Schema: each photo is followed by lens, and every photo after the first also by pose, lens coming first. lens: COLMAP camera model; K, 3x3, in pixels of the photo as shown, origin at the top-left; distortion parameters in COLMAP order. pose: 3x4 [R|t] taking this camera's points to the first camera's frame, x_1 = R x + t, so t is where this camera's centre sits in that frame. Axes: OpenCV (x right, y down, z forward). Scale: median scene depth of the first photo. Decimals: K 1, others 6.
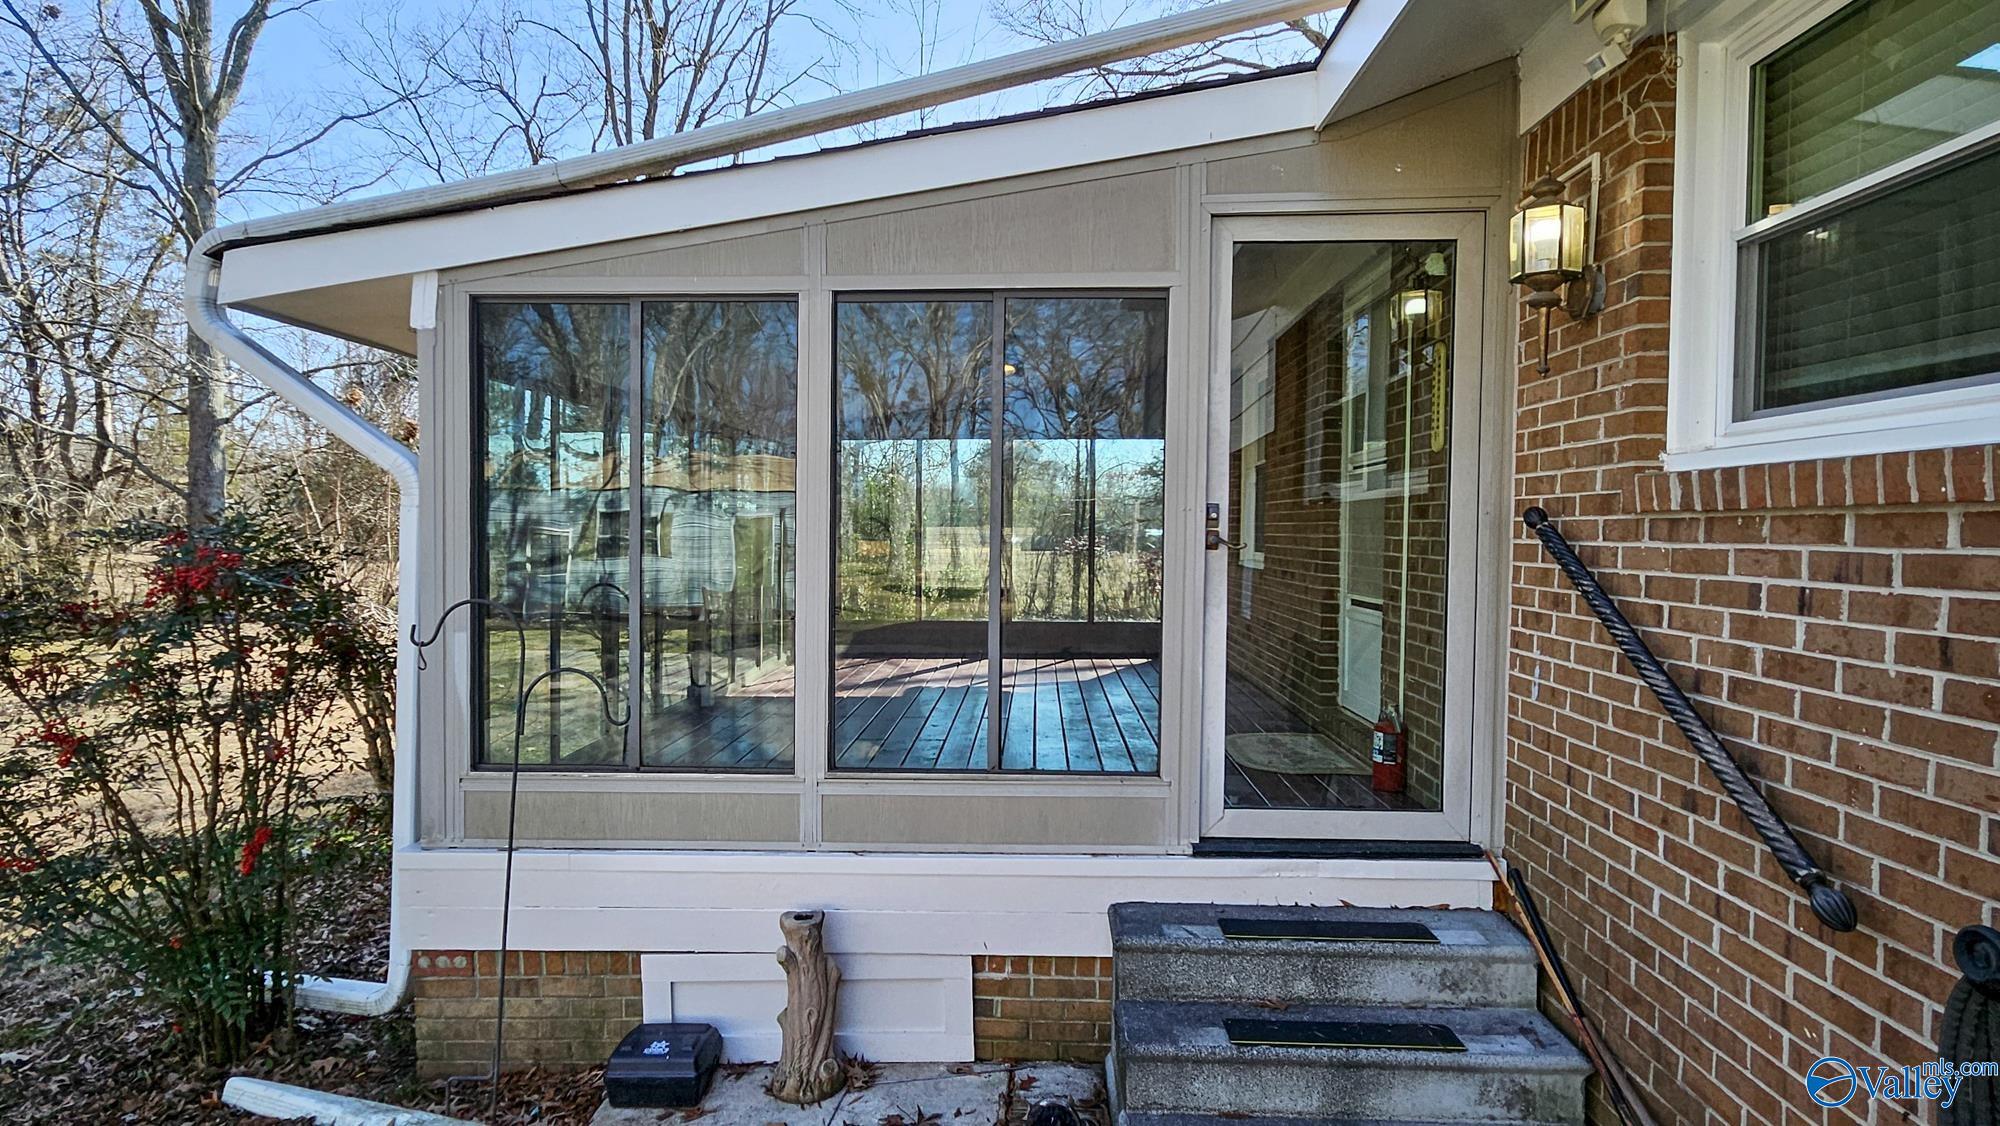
lens RADIAL K [[1041.2, 0, 1000.0], [0, 1041.2, 563.0], [0, 0, 1]] dist [0.005132, 0.000326]
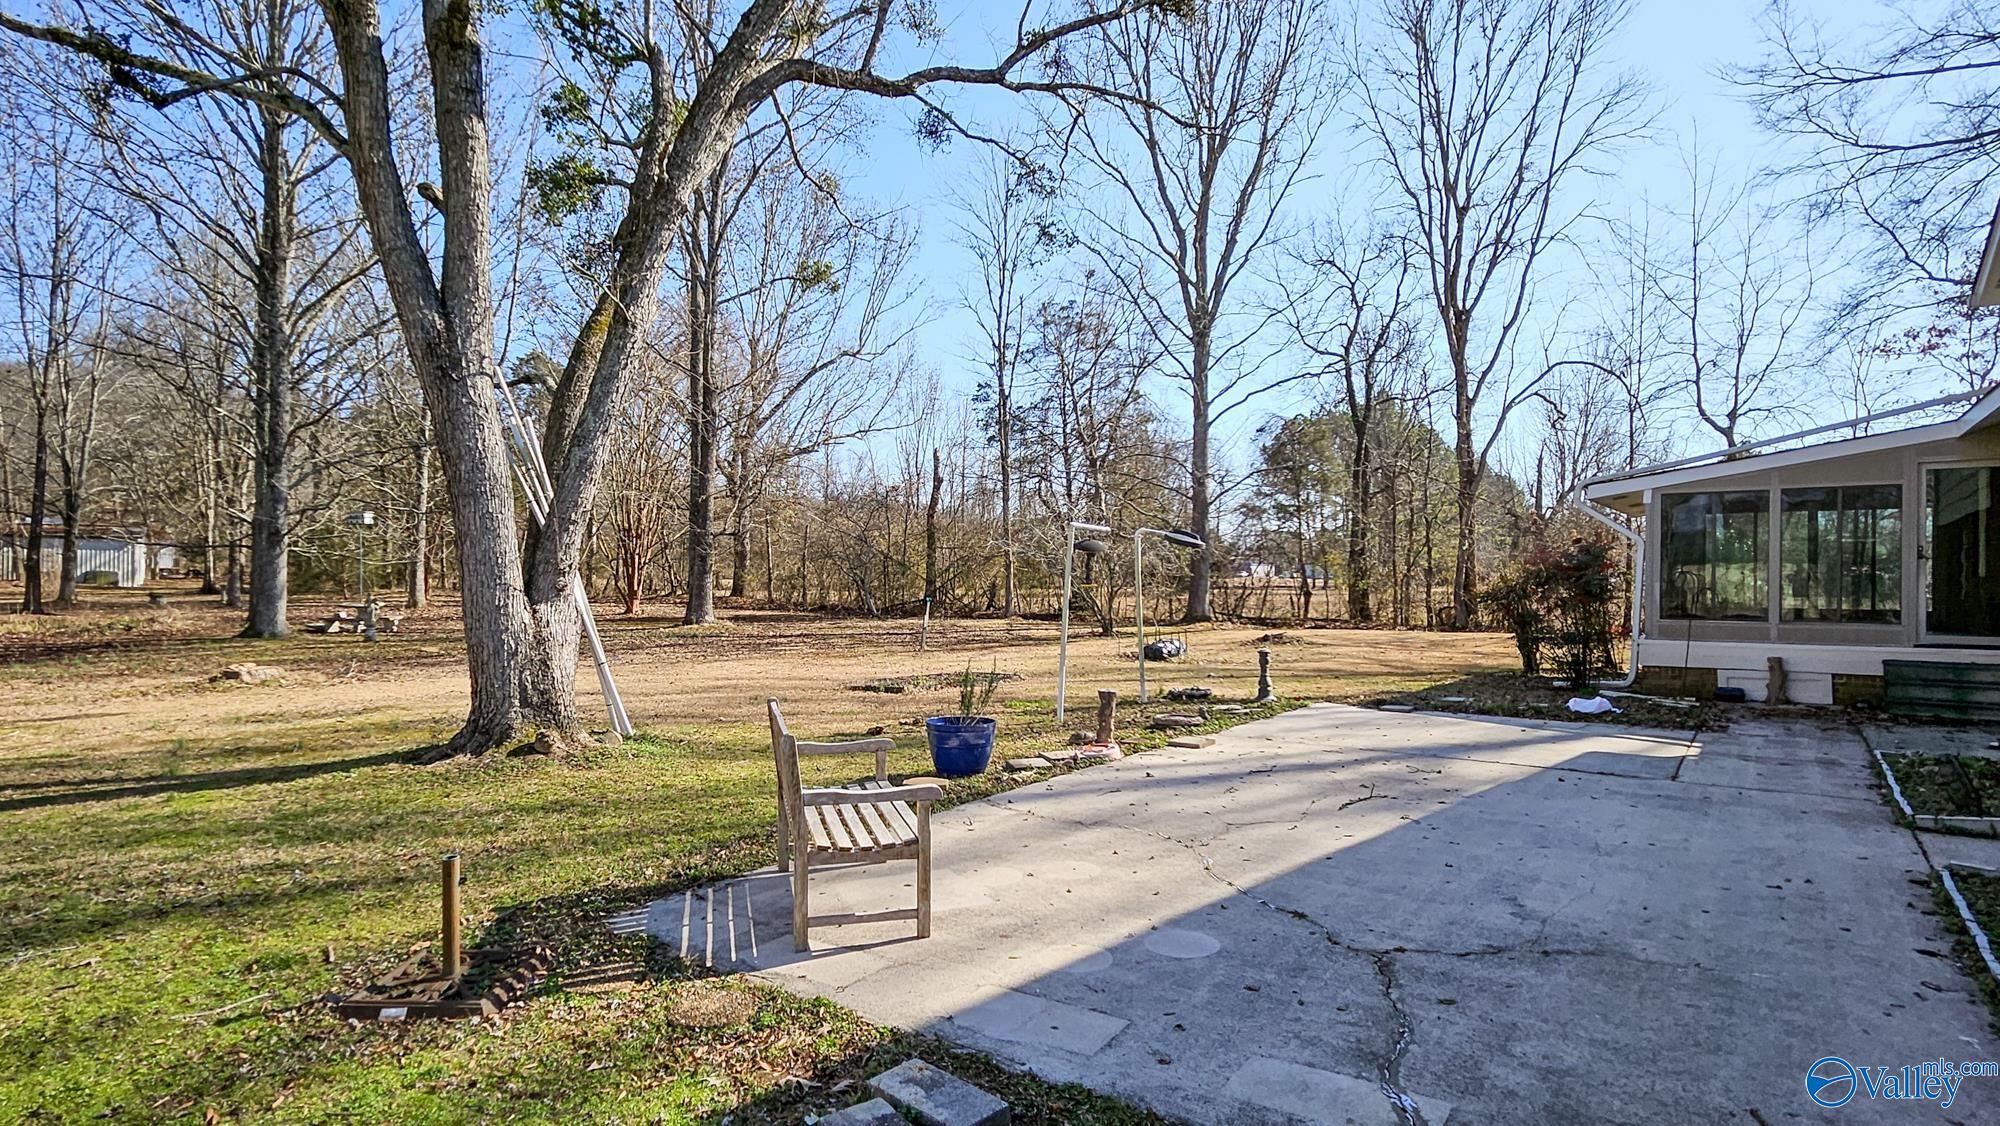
lens RADIAL K [[1041.2, 0, 1000.0], [0, 1041.2, 563.0], [0, 0, 1]] dist [0.005132, 0.000326]
pose [[0.816477, -0.005603, -0.577351, -0.279829], [-0.022394, 0.998893, -0.041363, 0.208773], [0.576944, 0.046701, 0.815448, -3.509286]]
